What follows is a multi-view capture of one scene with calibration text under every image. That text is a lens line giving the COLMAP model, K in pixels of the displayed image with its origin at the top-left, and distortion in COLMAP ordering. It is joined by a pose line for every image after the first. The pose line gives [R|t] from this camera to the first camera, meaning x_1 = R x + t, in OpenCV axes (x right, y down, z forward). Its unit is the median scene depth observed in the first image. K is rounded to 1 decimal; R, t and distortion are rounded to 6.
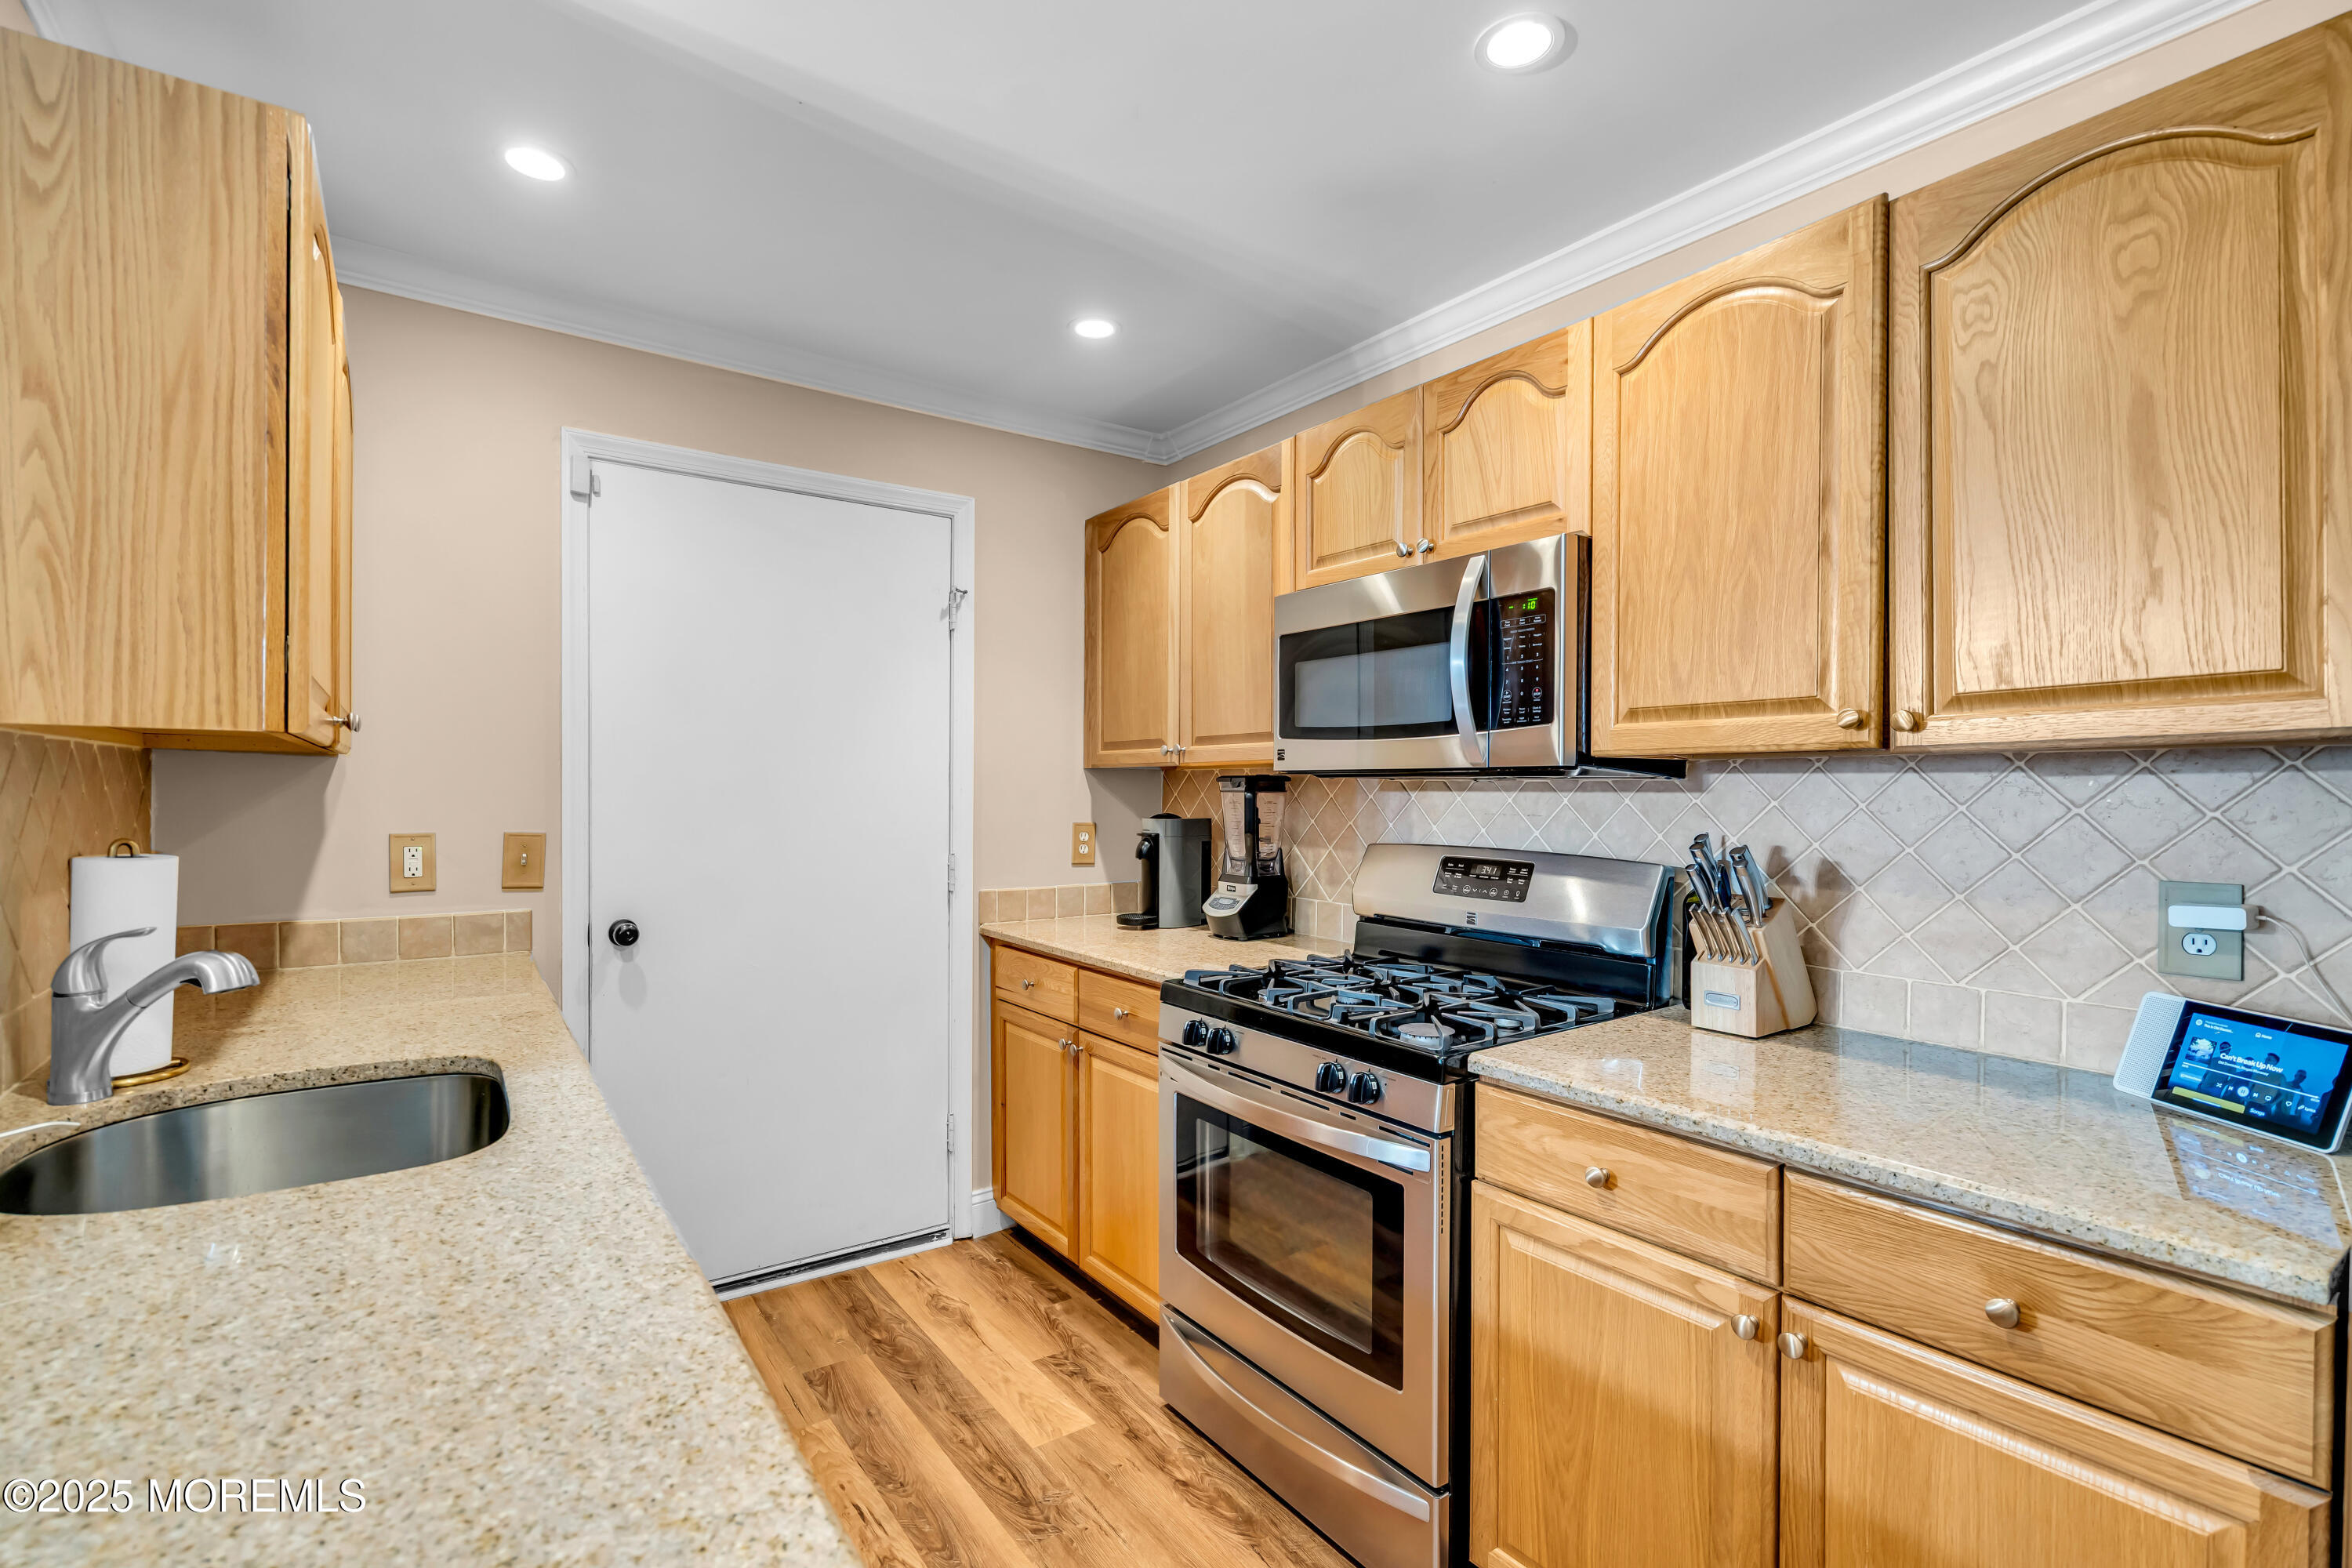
lens RADIAL K [[1073.6, 0, 1159.8], [0, 1073.6, 788.5], [0, 0, 1]] dist [-0.006948, 0.002878]
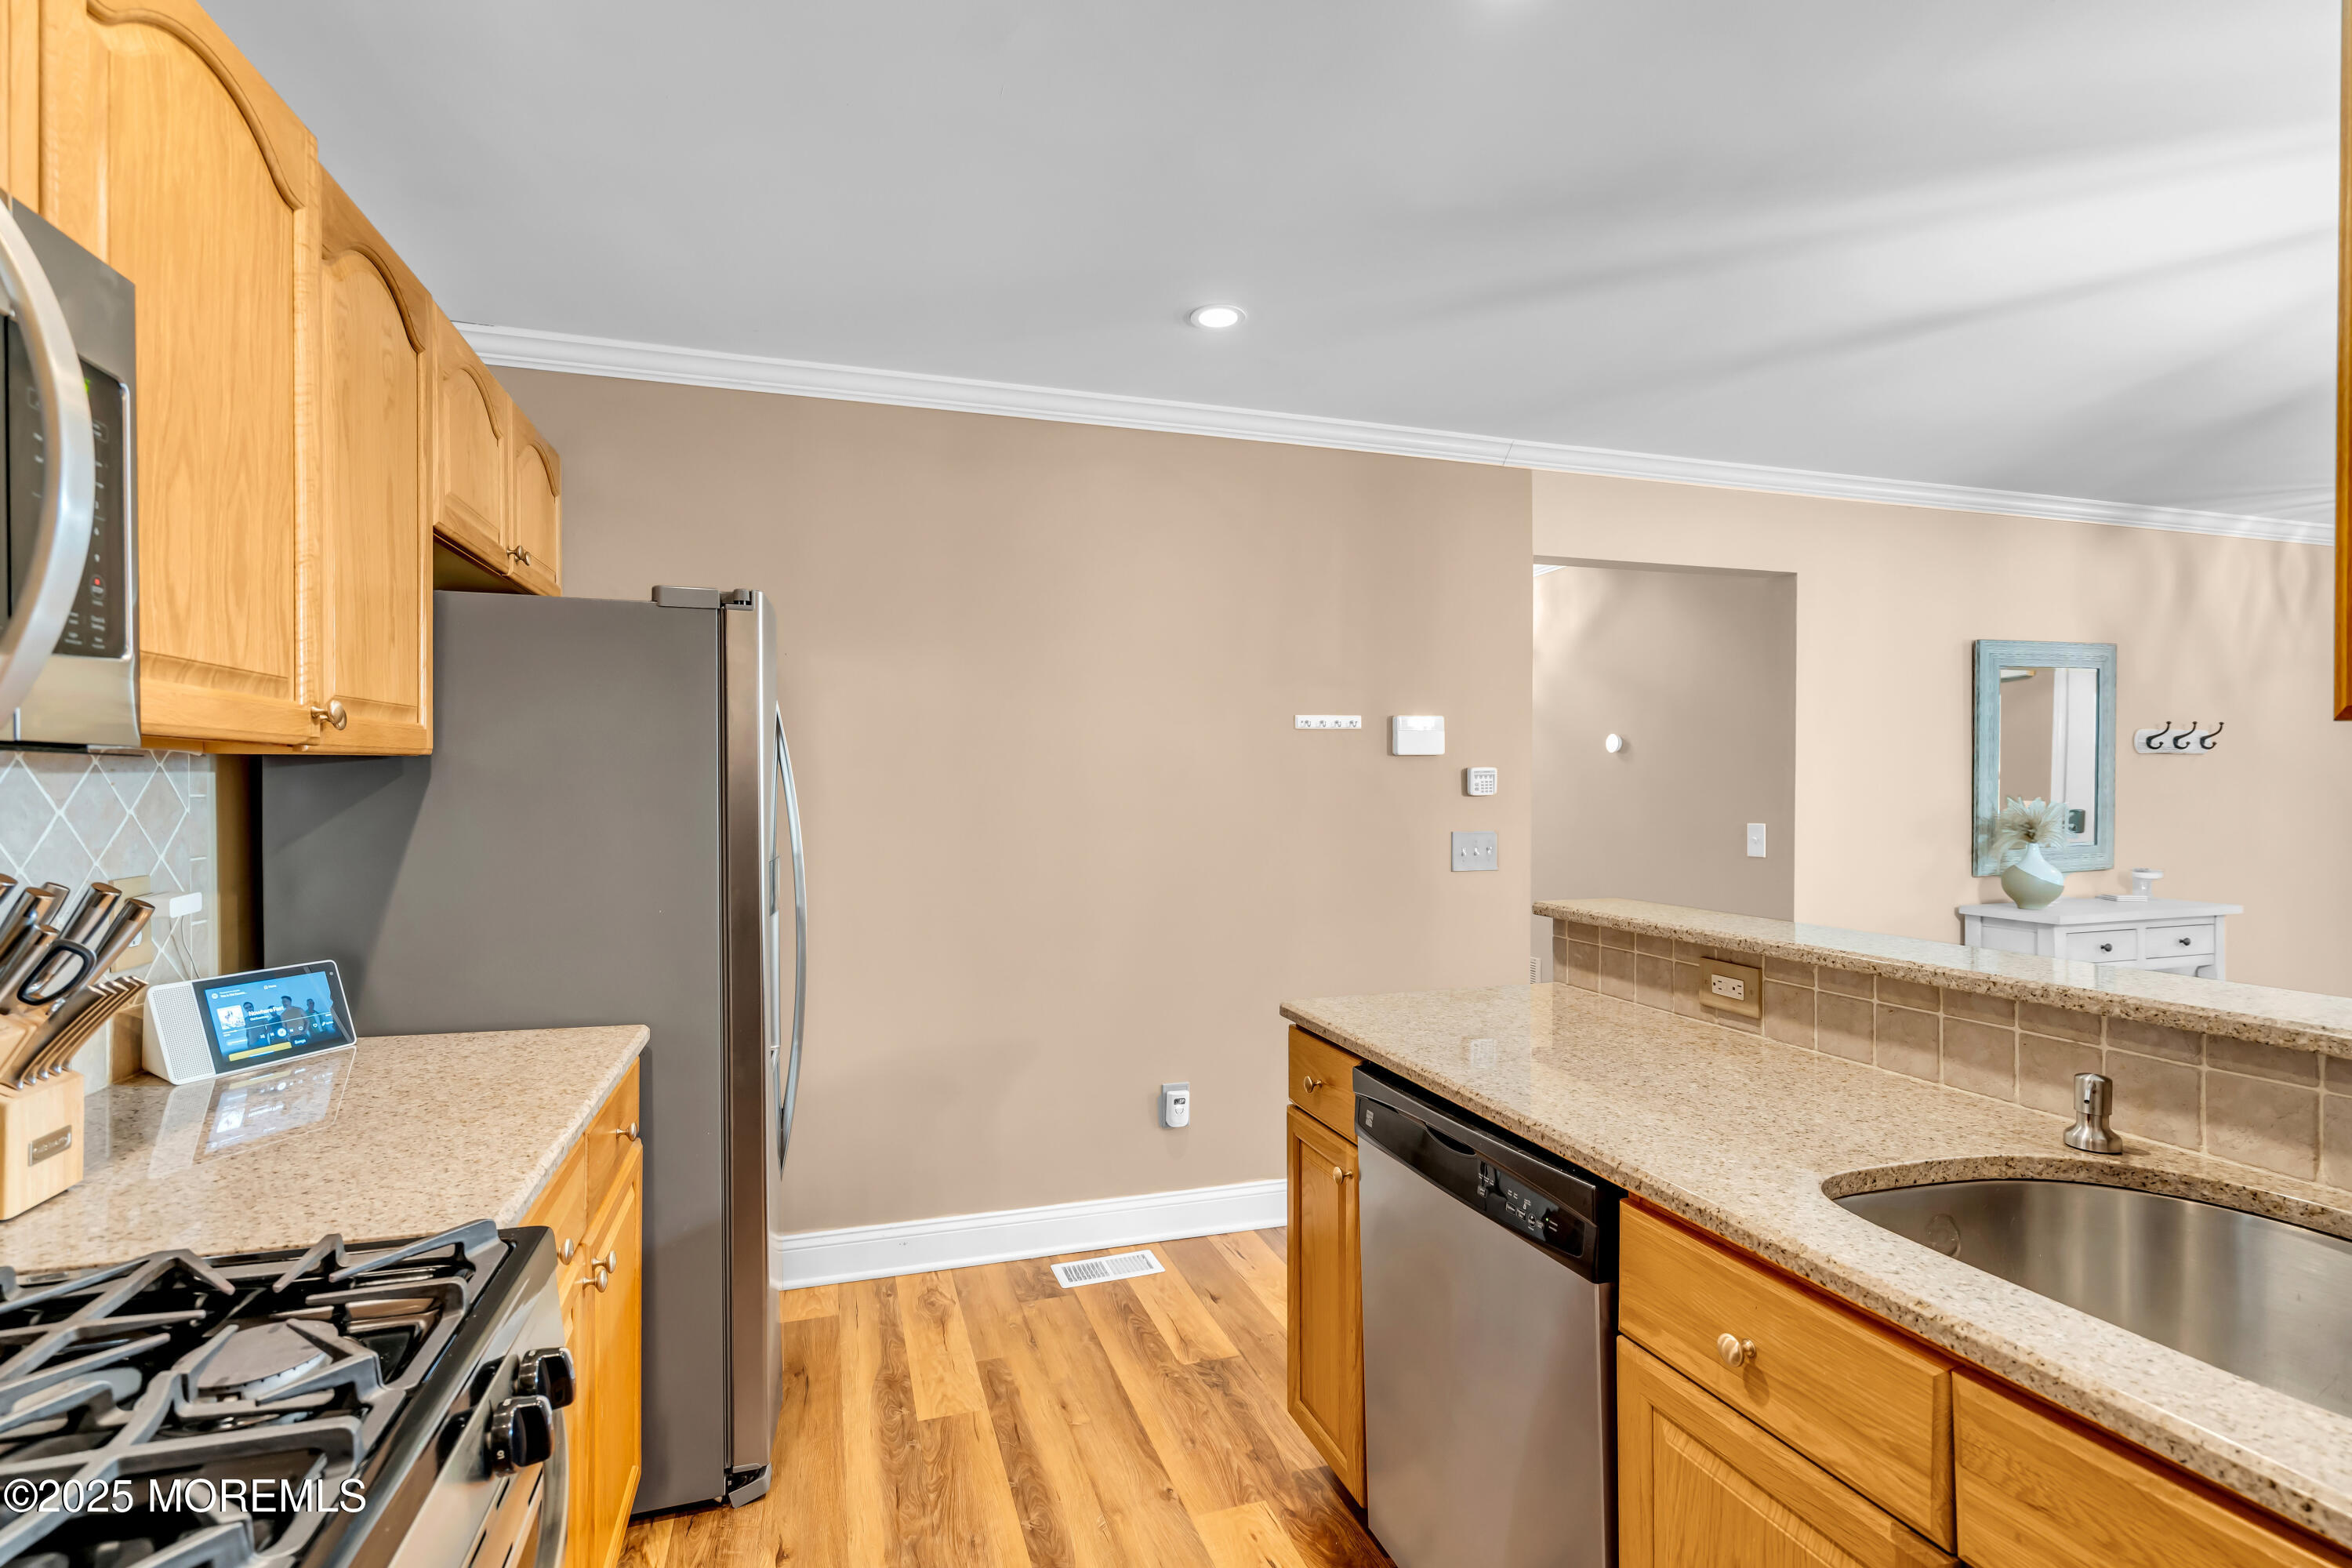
lens RADIAL K [[1073.6, 0, 1158.0], [0, 1073.6, 803.9], [0, 0, 1]] dist [-0.006948, 0.002878]
pose [[-0.954197, -0.009635, 0.299024, -0.178022], [-0.004982, 0.999854, 0.016321, -0.004023], [-0.299137, 0.014083, -0.954106, 1.020365]]
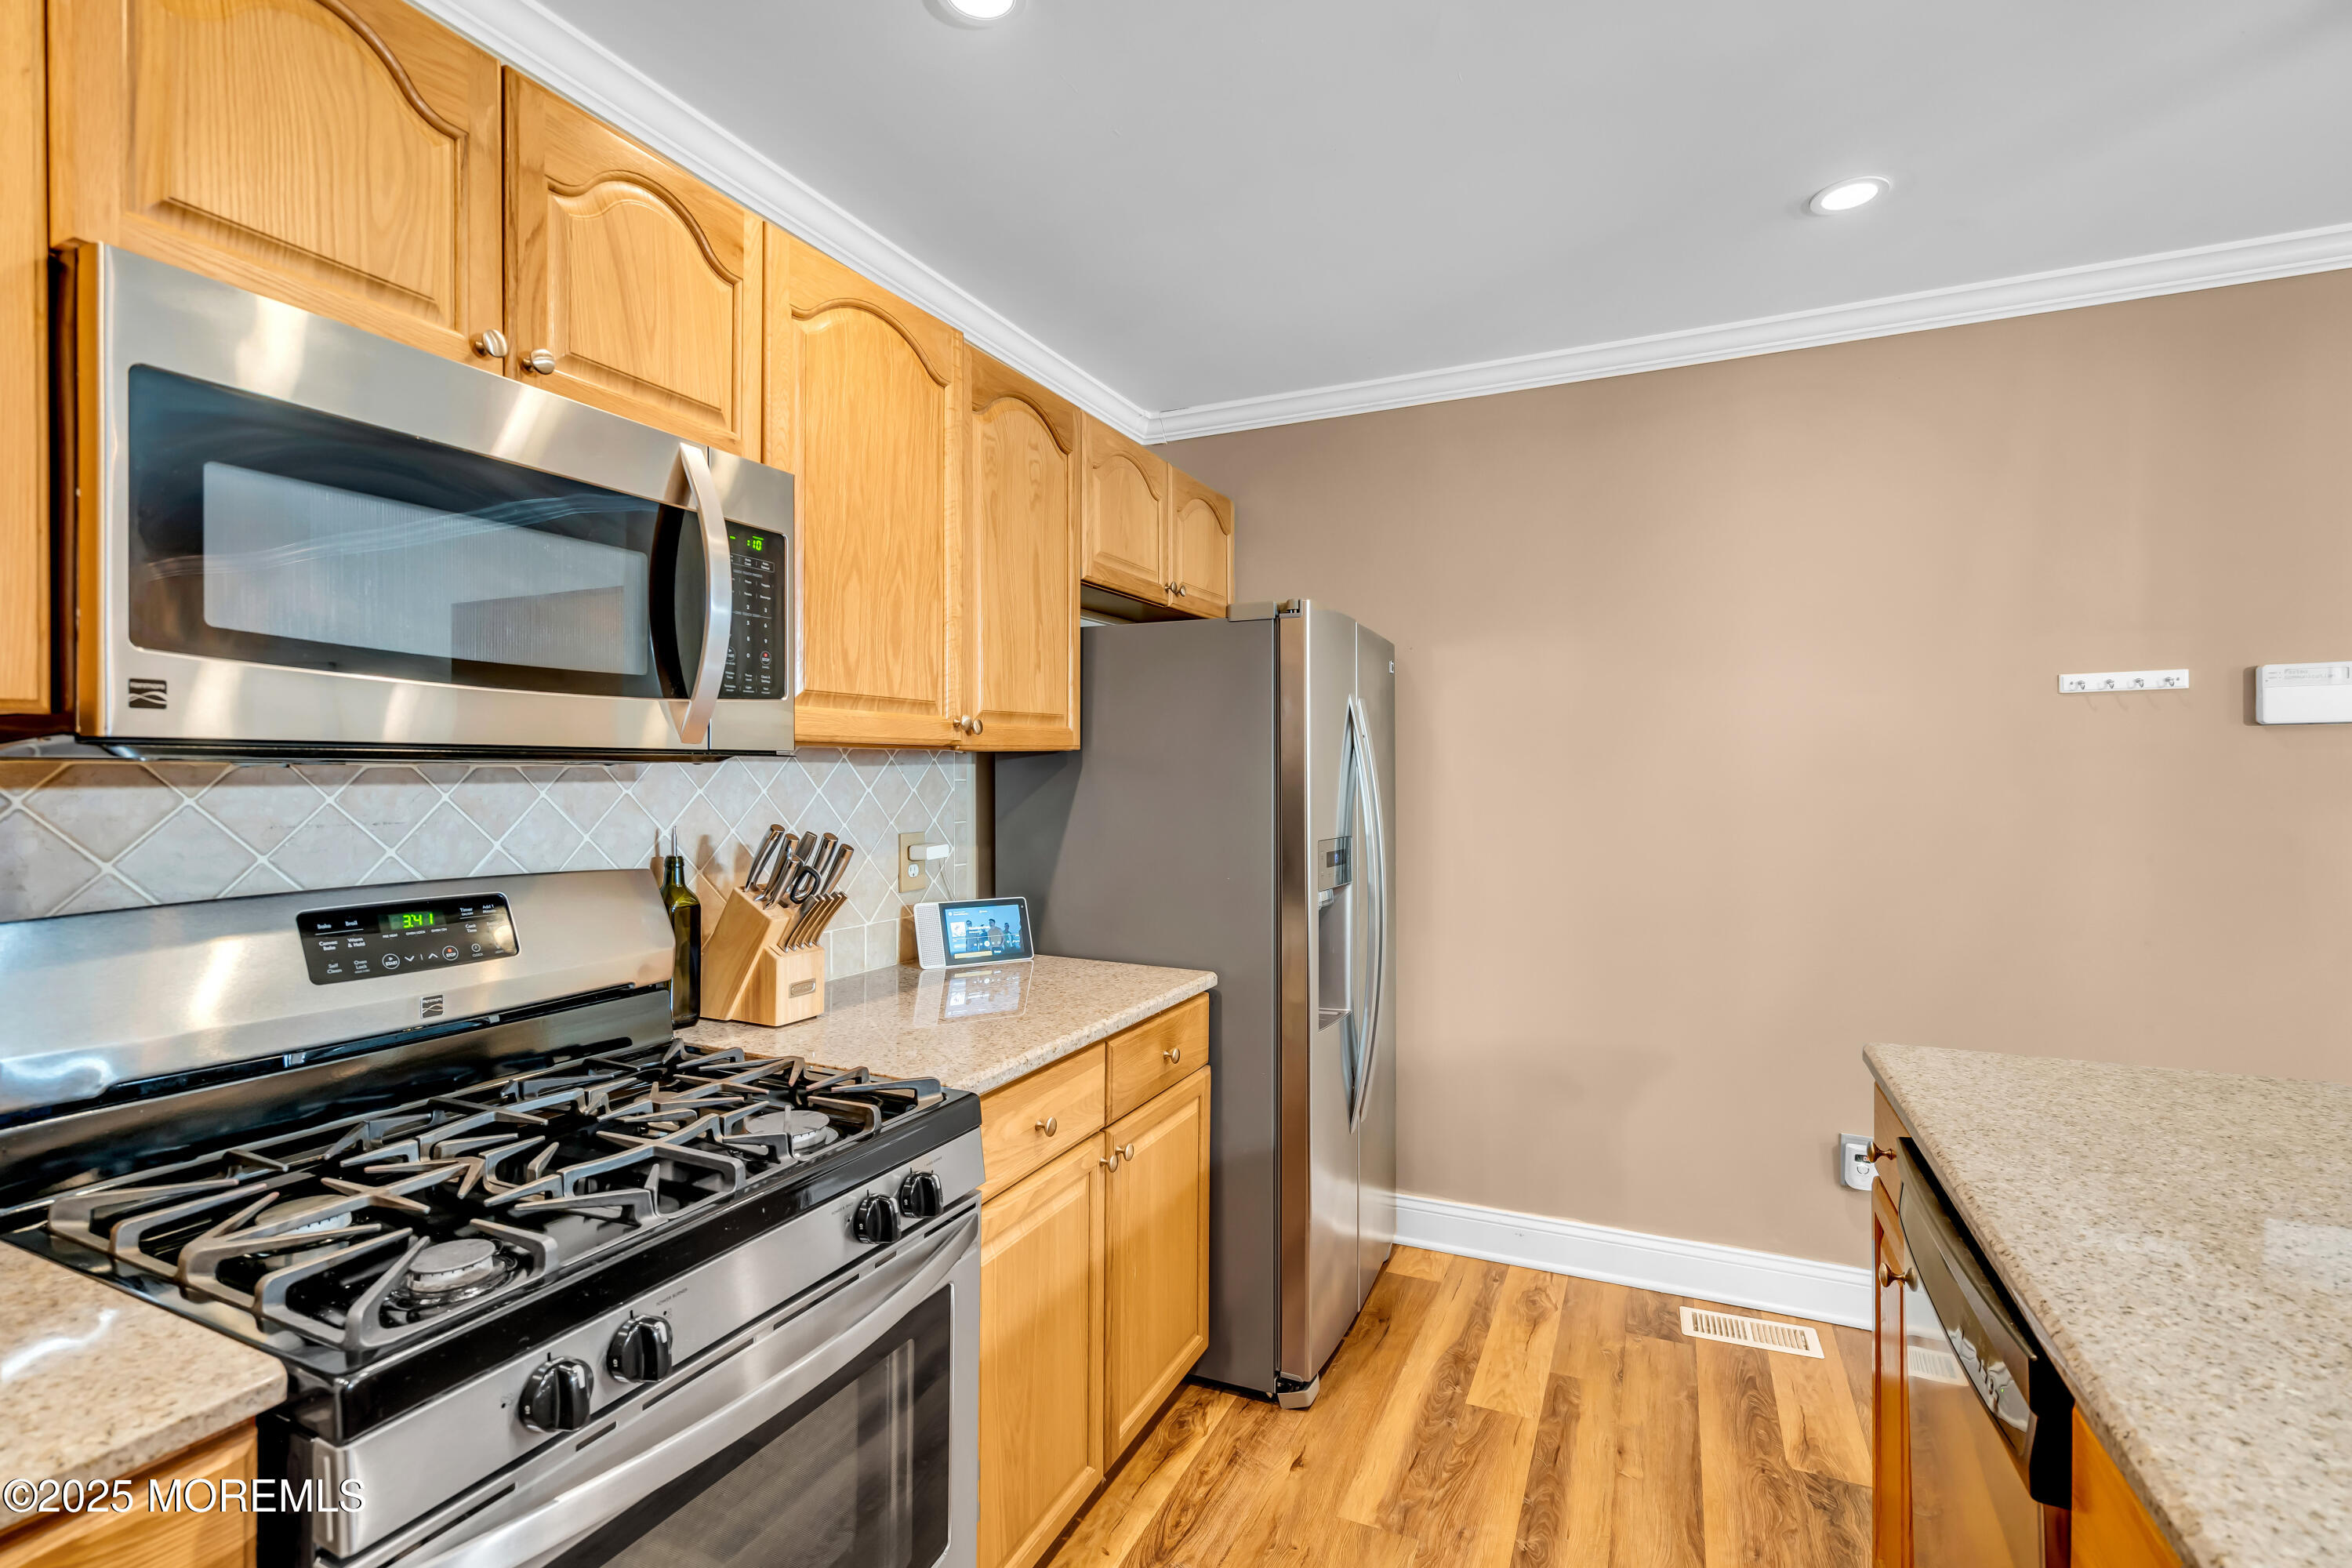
lens RADIAL K [[1073.6, 0, 1175.7], [0, 1073.6, 779.5], [0, 0, 1]] dist [-0.006948, 0.002878]
pose [[-0.506167, -0.008914, 0.862389, -0.382302], [-0.000955, 0.999952, 0.009775, -0.005802], [-0.862435, 0.004124, -0.506152, 0.890863]]
